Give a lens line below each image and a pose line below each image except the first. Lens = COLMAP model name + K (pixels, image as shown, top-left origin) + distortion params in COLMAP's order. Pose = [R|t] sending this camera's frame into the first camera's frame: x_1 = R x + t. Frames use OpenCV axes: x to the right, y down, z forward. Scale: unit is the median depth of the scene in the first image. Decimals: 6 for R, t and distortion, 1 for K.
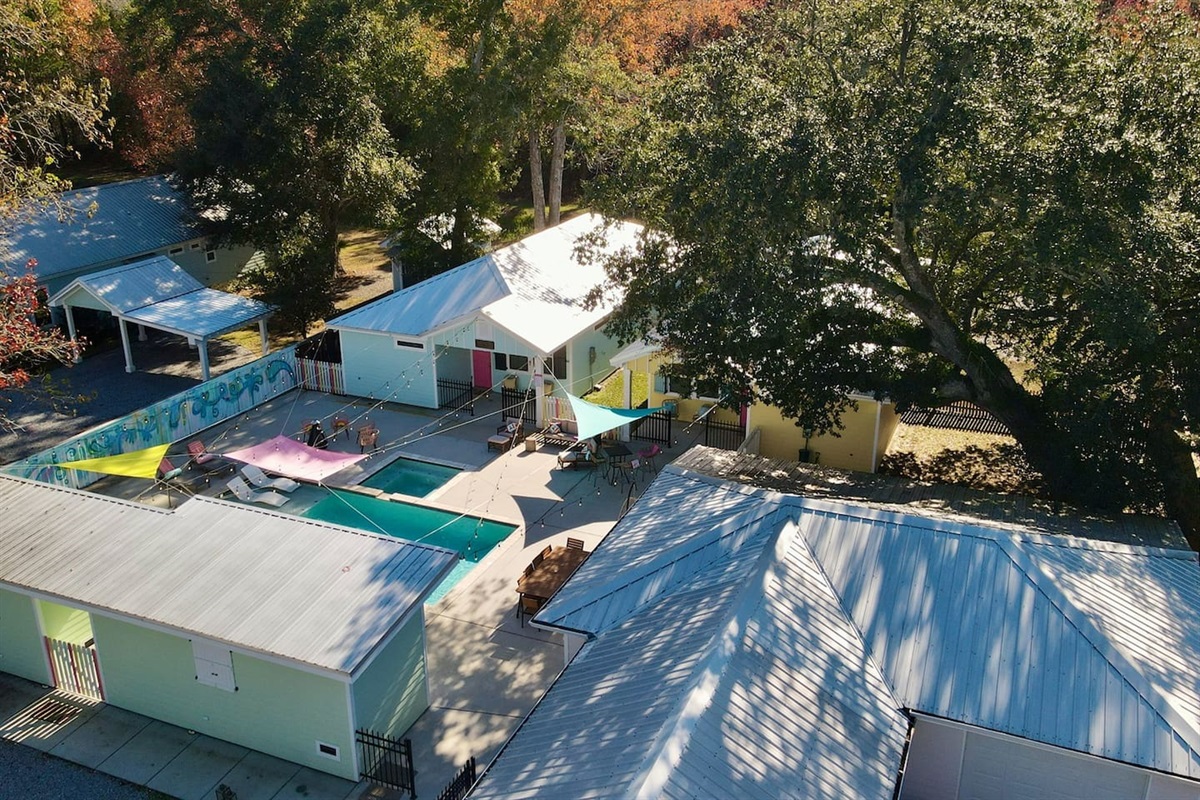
lens RADIAL K [[1026.0, 0, 600.0], [0, 1026.0, 400.0], [0, 0, 1]] dist [0.000001, 0.000010]
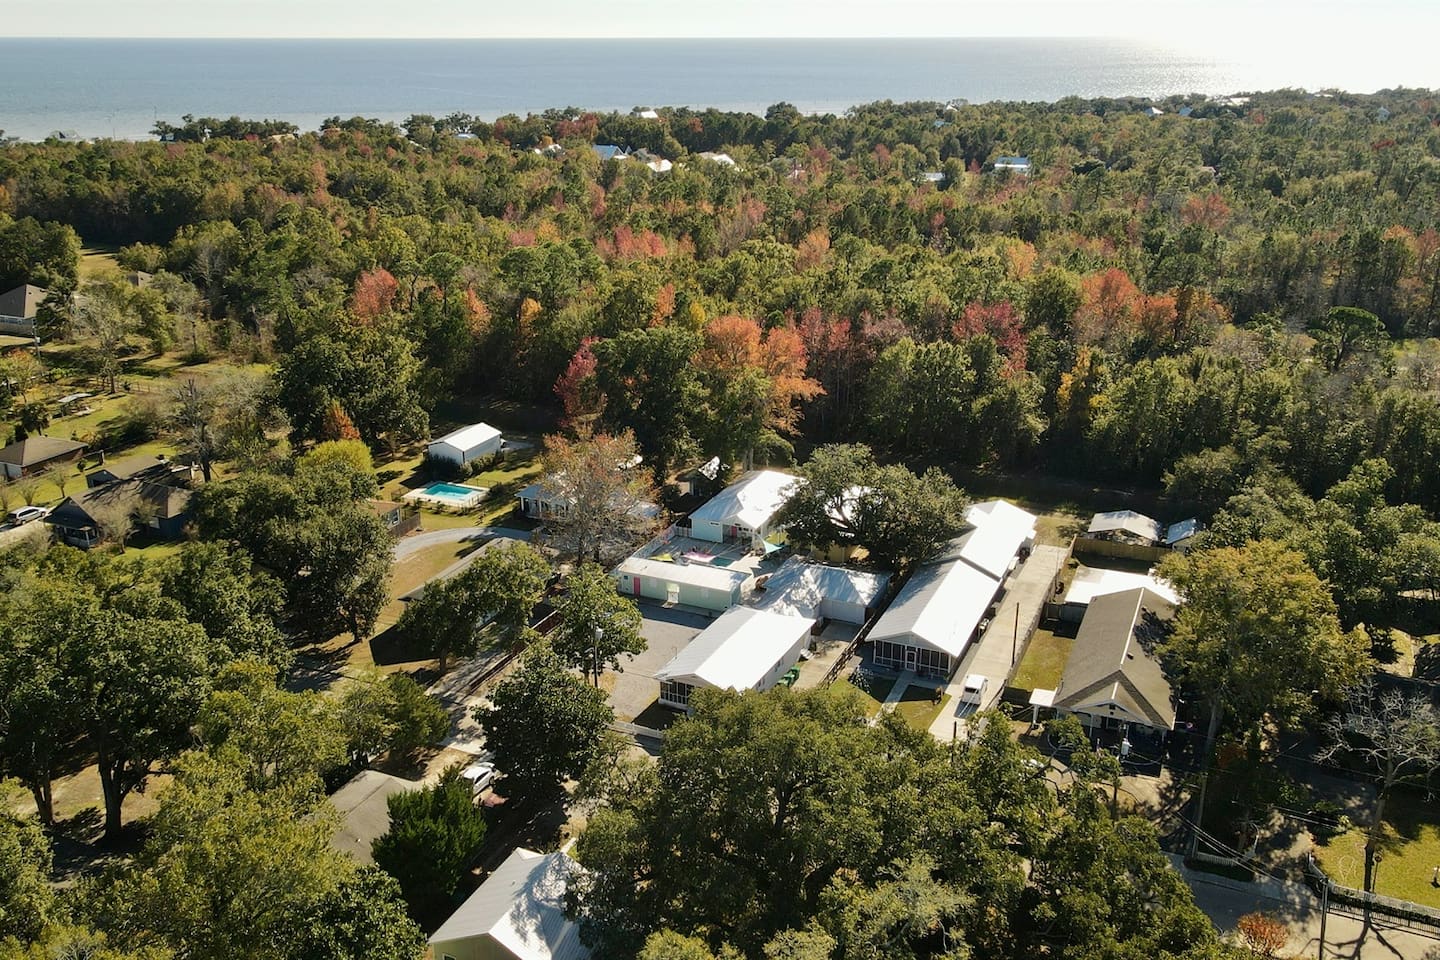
lens RADIAL K [[1231.2, 0, 720.0], [0, 1231.2, 480.0], [0, 0, 1]] dist [0.000001, 0.000010]
pose [[0.999669, 0.006763, -0.024840, -0.079491], [-0.007070, 0.999900, -0.012287, -0.177048], [0.024754, 0.012458, 0.999616, -3.635259]]
